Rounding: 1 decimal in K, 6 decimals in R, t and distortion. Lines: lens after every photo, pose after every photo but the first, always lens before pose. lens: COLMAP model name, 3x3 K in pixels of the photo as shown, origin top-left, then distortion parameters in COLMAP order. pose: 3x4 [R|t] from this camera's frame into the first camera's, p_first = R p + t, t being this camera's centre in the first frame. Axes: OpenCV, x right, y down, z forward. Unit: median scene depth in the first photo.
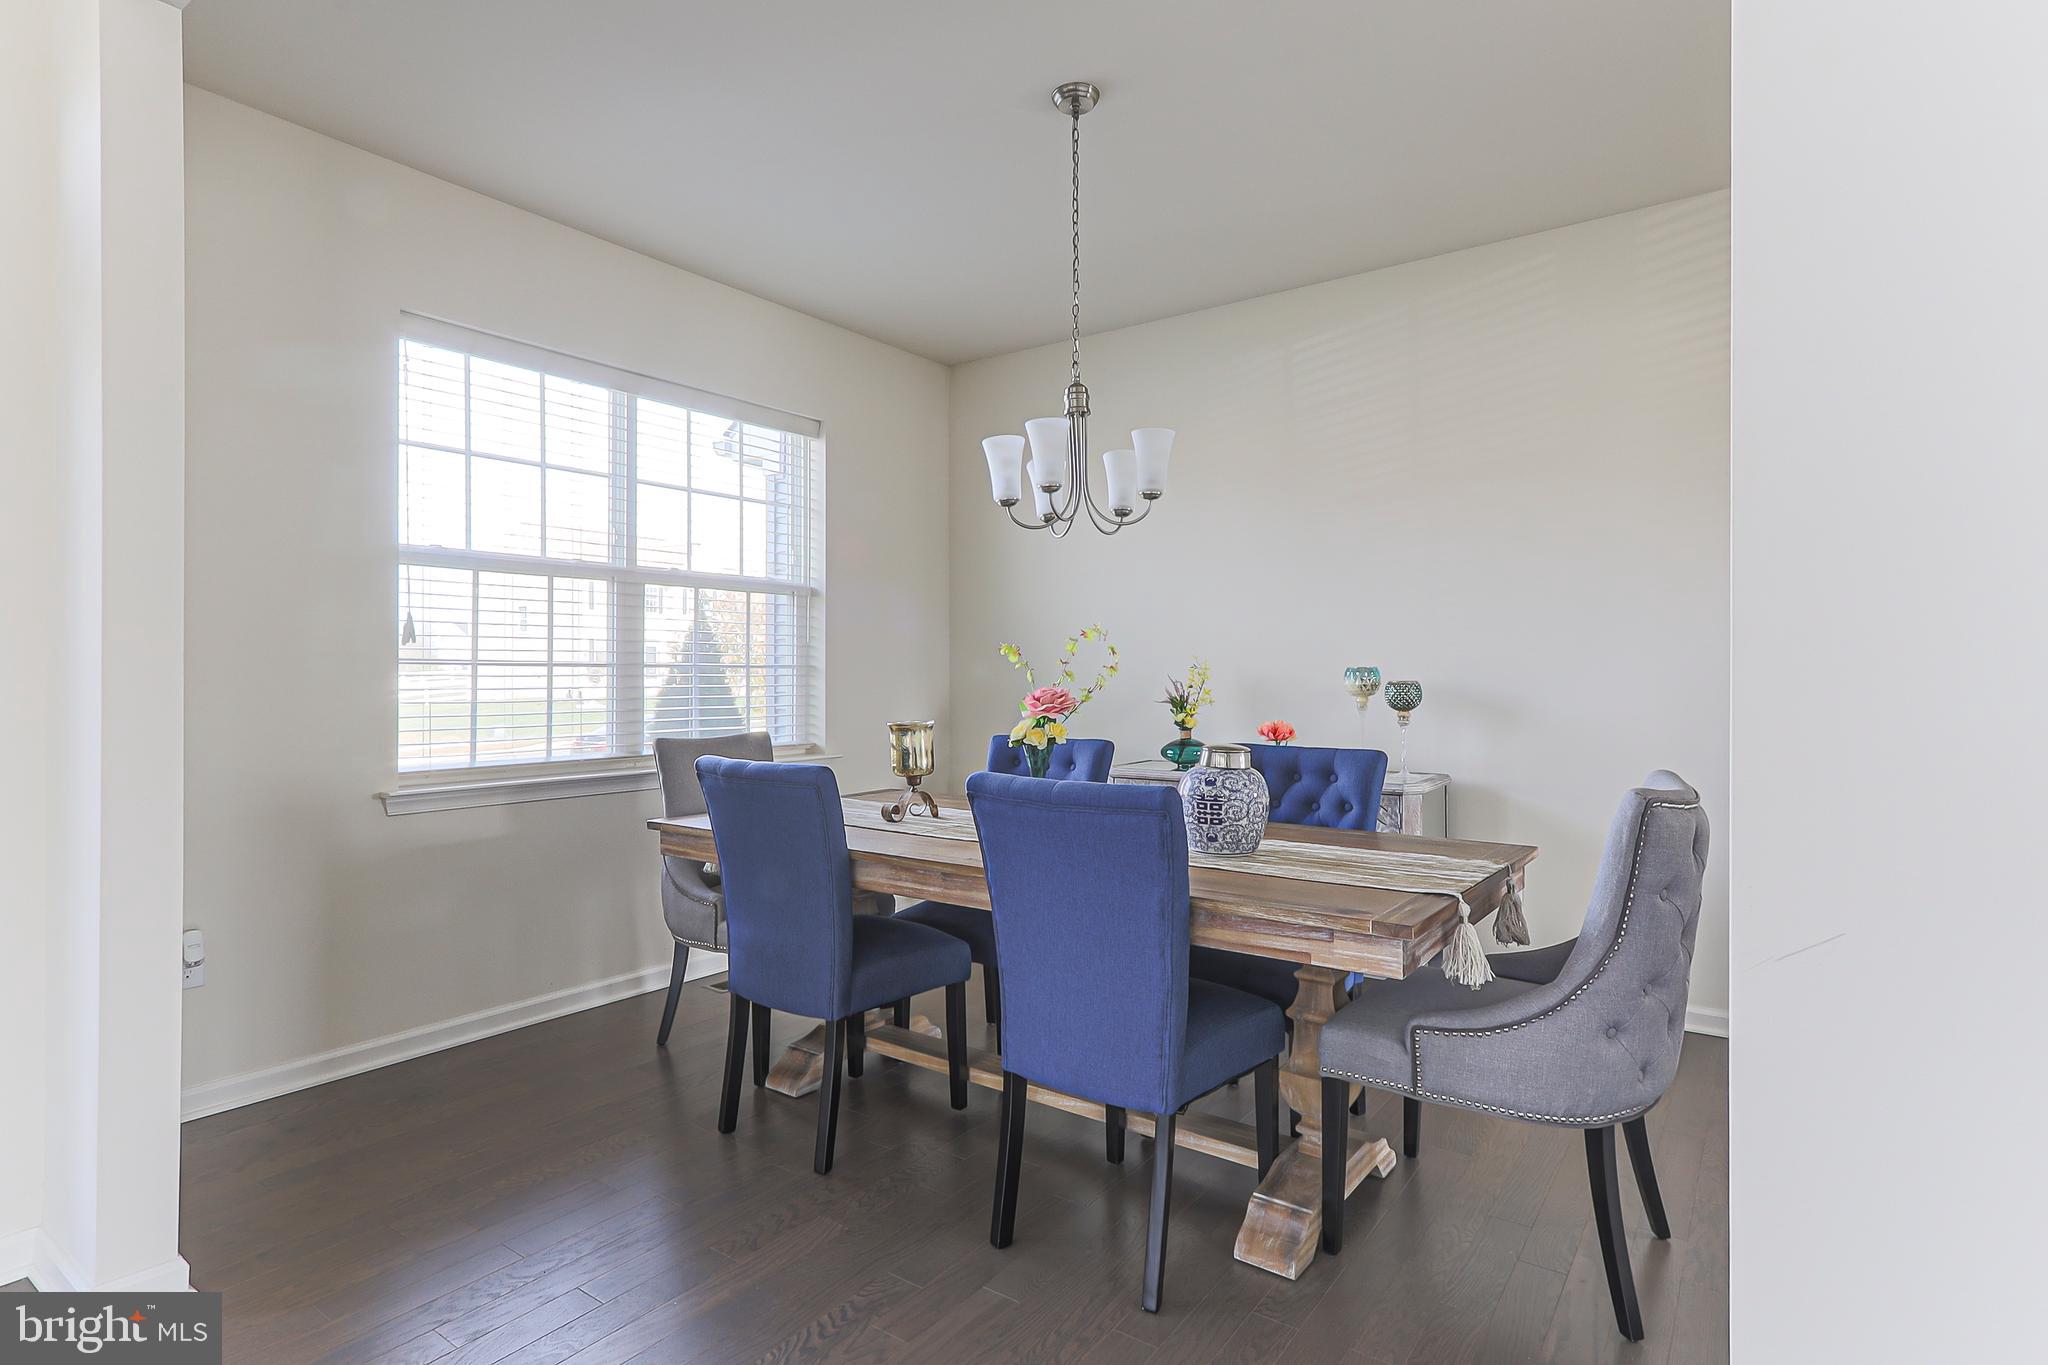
lens RADIAL K [[1069.8, 0, 1024.2], [0, 1069.8, 683.0], [0, 0, 1]] dist [0.000153, 0.000907]
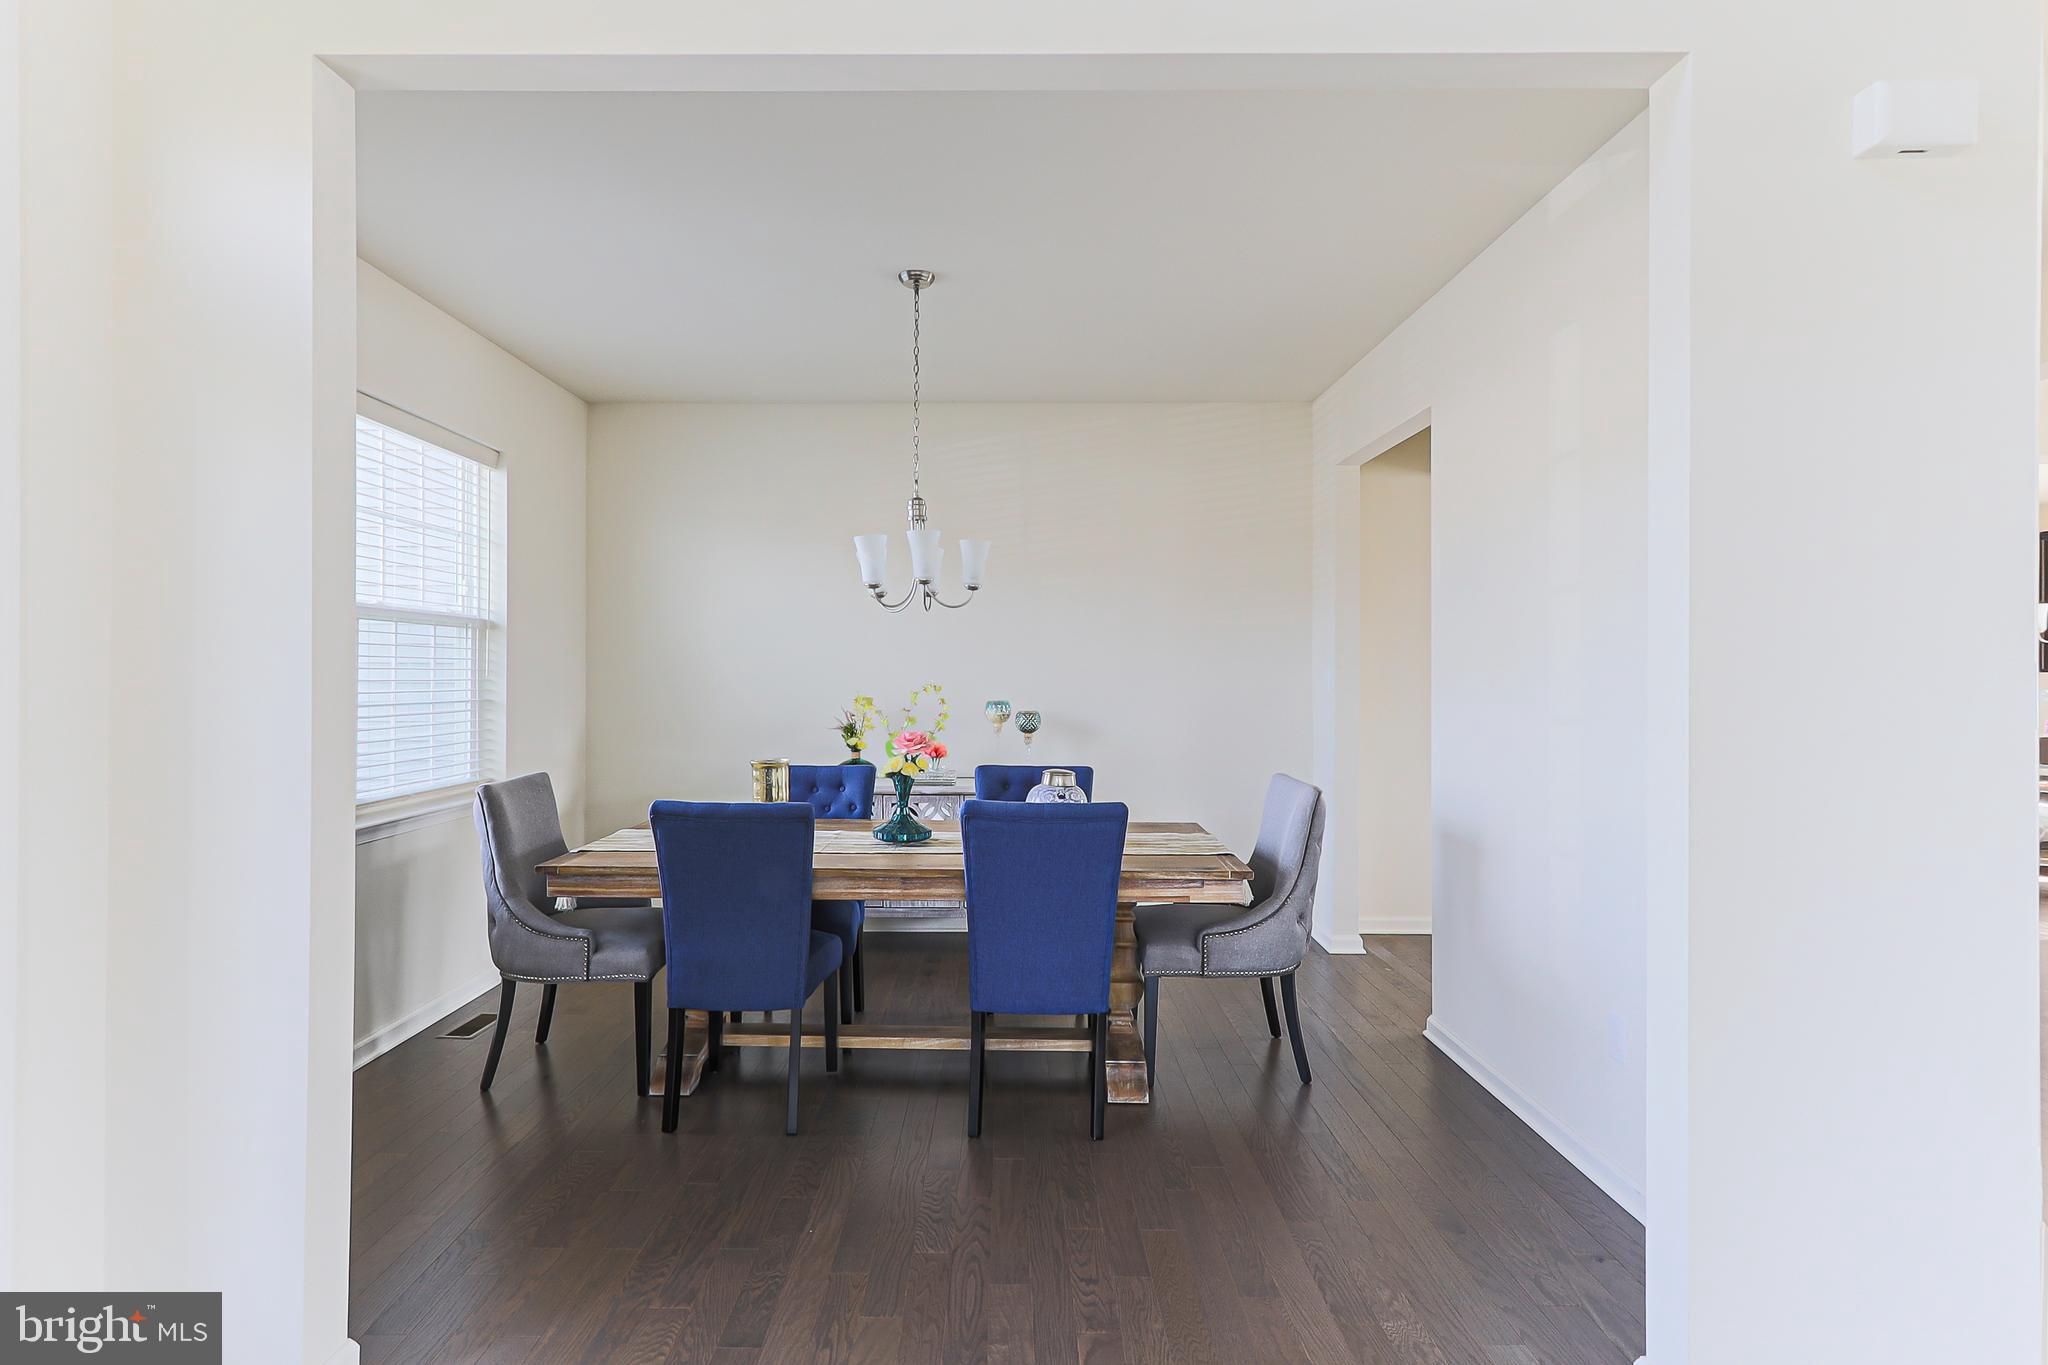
lens RADIAL K [[1069.8, 0, 1017.2], [0, 1069.8, 685.4], [0, 0, 1]] dist [0.000153, 0.000907]
pose [[0.800081, -0.002741, 0.599886, -0.481420], [-0.001677, 0.999975, 0.006806, -0.044670], [-0.599890, -0.006451, 0.800057, -0.091155]]
